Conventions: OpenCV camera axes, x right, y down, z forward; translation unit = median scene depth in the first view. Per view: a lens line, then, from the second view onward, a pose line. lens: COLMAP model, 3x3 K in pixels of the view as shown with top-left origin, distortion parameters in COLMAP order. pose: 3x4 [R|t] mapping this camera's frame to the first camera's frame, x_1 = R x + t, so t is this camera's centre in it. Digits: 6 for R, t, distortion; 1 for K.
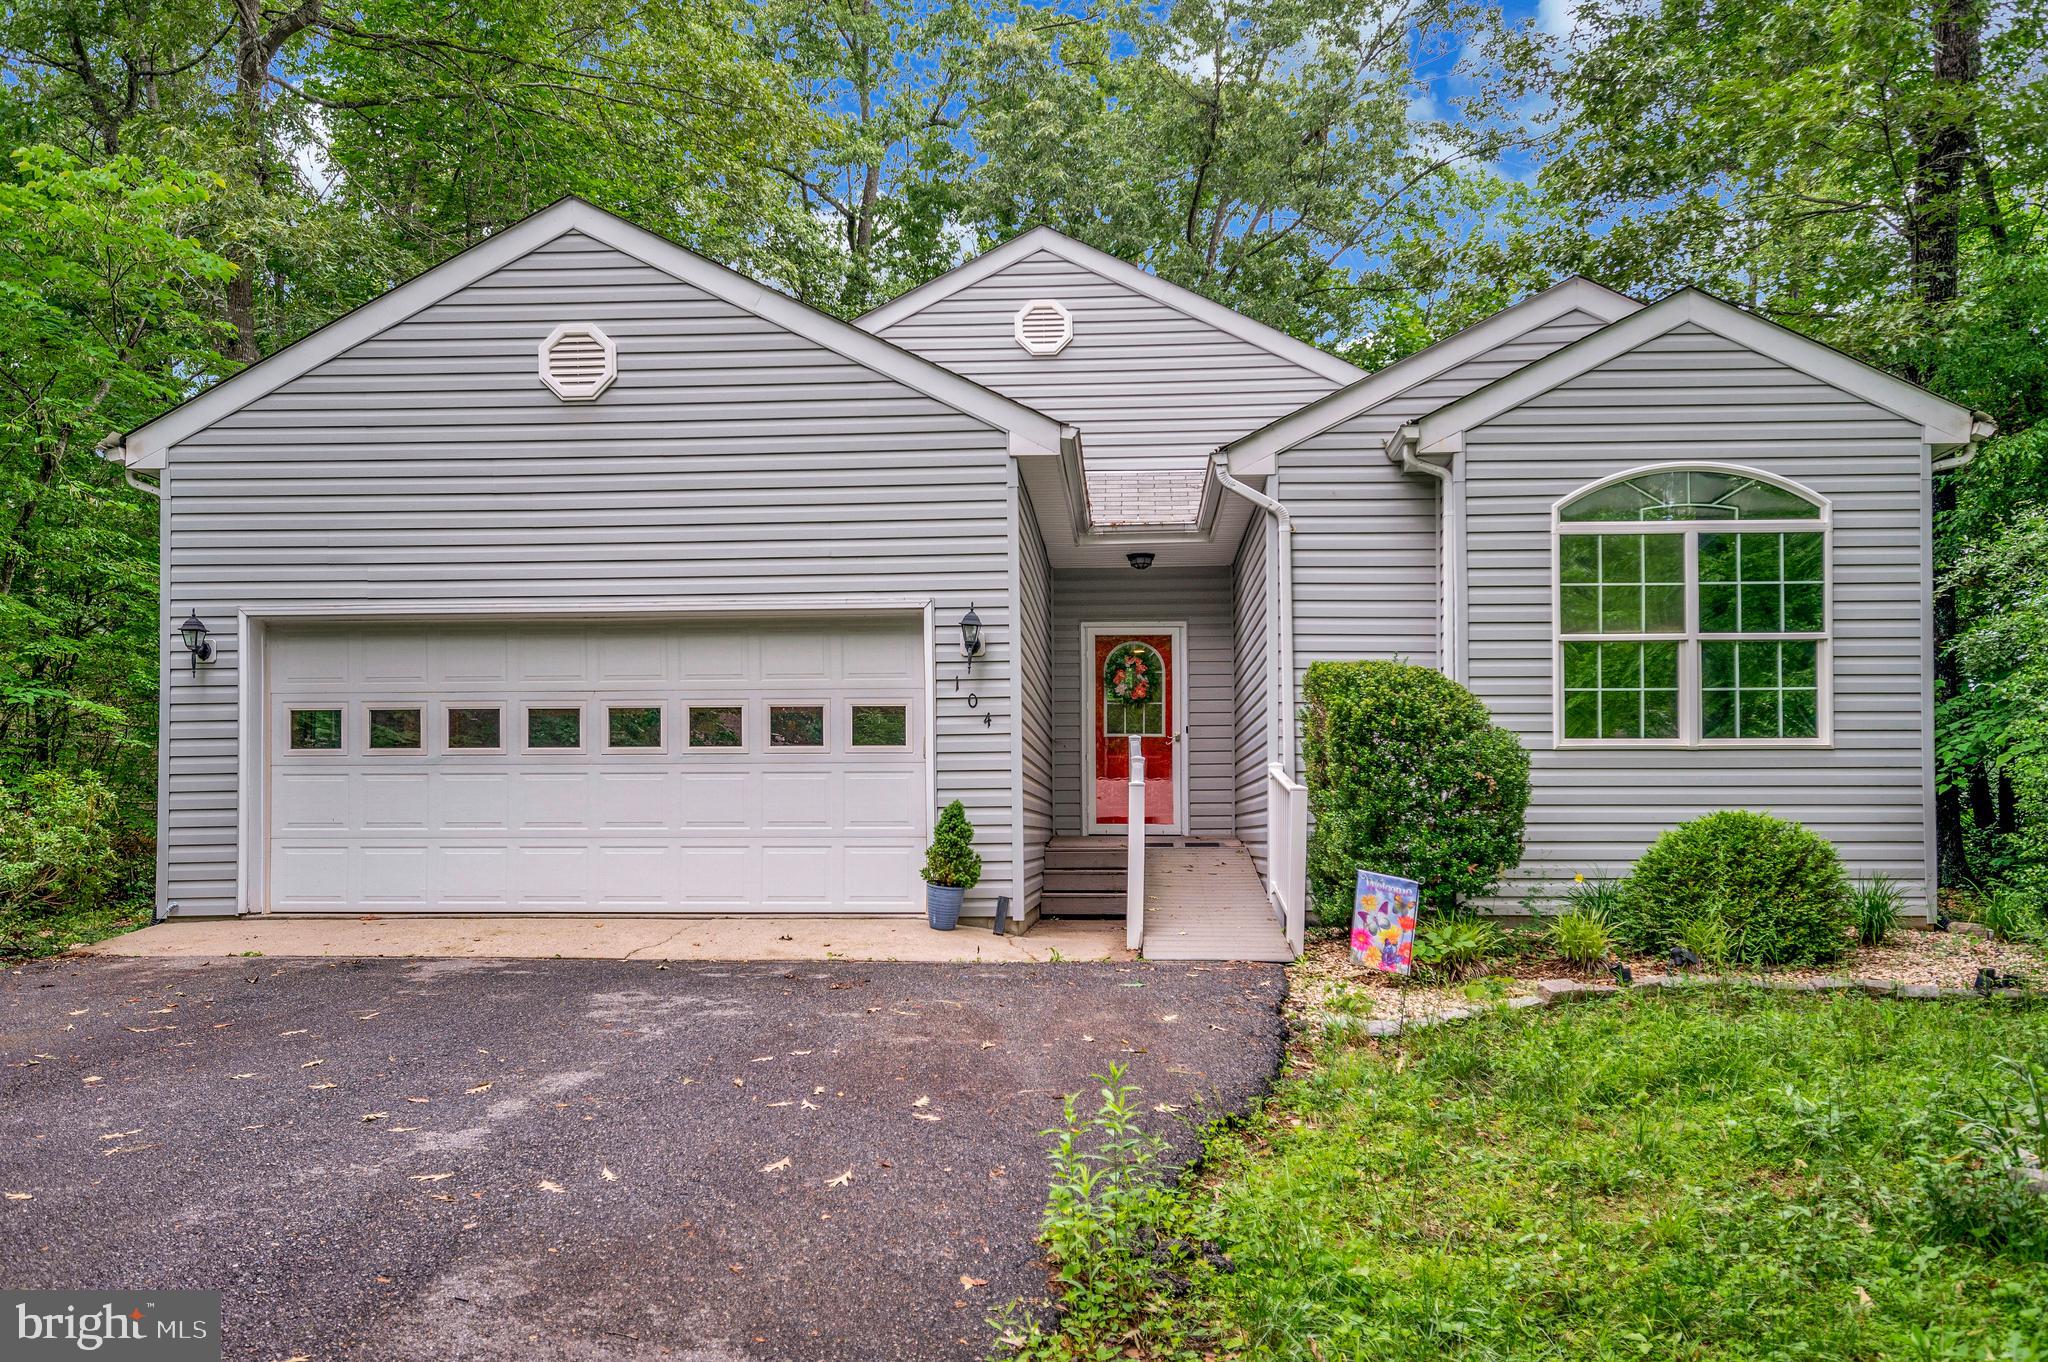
lens RADIAL K [[1550.4, 0, 896.9], [0, 1550.4, 718.4], [0, 0, 1]] dist [0.003175, 0.001507]
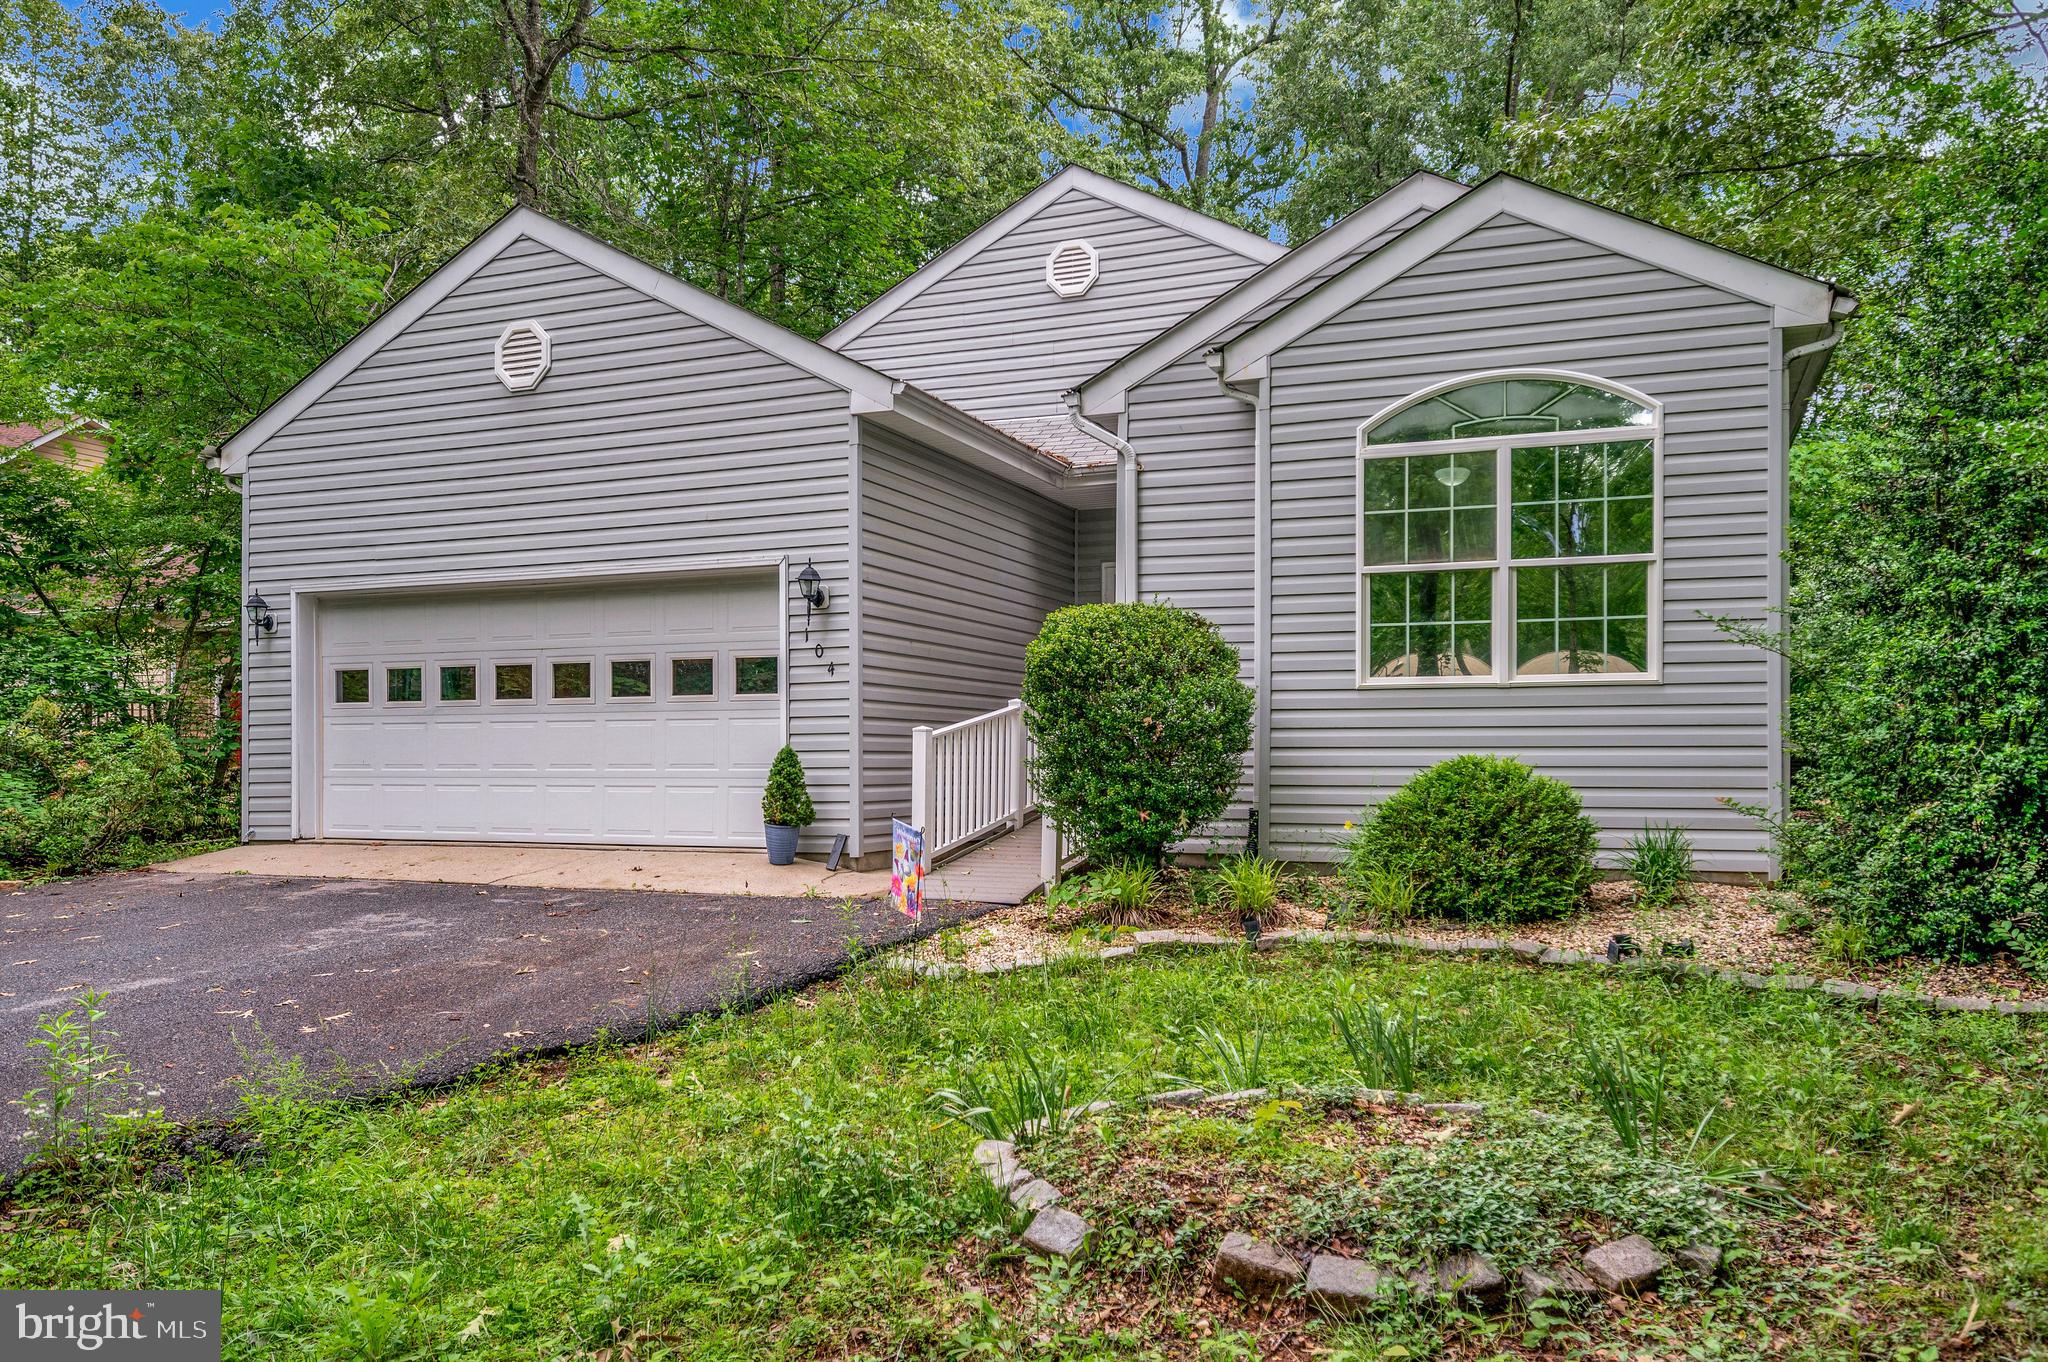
lens RADIAL K [[1500.1, 0, 916.6], [0, 1500.1, 735.9], [0, 0, 1]] dist [0.008198, -0.007016]
pose [[0.950179, -0.006209, -0.311643, 0.436323], [0.023849, 0.998319, 0.052826, -0.005911], [0.310791, -0.057627, 0.948730, 0.044000]]
